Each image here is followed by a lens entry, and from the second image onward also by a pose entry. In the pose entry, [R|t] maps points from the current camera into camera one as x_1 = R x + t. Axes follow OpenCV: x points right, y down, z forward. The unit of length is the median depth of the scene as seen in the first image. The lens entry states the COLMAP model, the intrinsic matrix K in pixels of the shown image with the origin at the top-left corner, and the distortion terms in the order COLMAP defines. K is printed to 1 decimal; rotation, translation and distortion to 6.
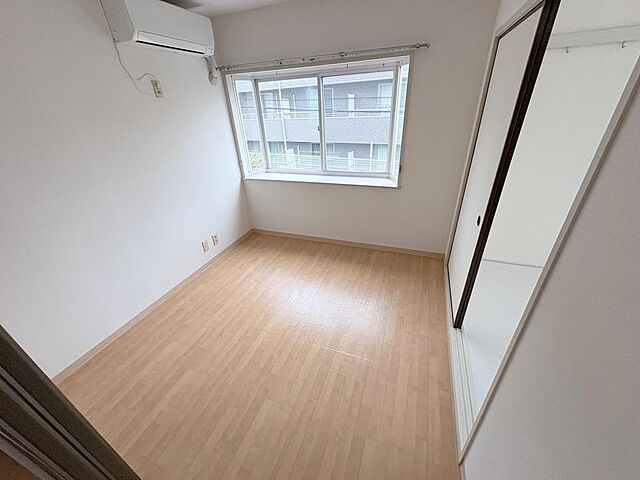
lens RADIAL K [[254.1, 0, 319.6], [0, 254.1, 239.5], [0, 0, 1]] dist [-0.000965, 0.000313]
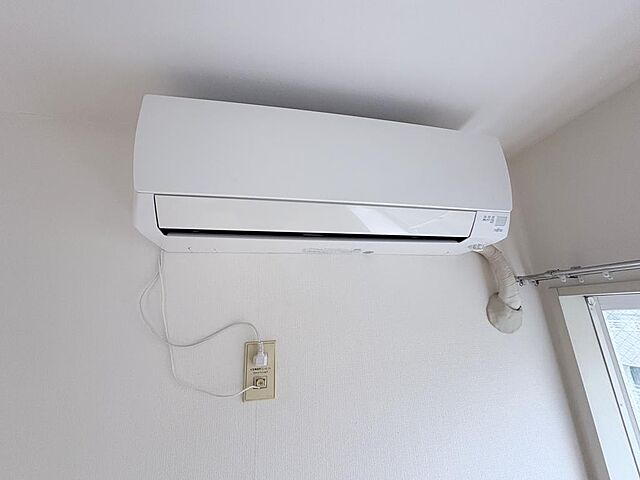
lens RADIAL K [[257.5, 0, 320.2], [0, 257.5, 252.3], [0, 0, 1]] dist [0.000167, 0.000111]
pose [[0.531235, -0.196957, -0.824013, -0.213654], [-0.390898, 0.805912, -0.444640, -0.366795], [0.751656, 0.558314, 0.351139, 0.542109]]
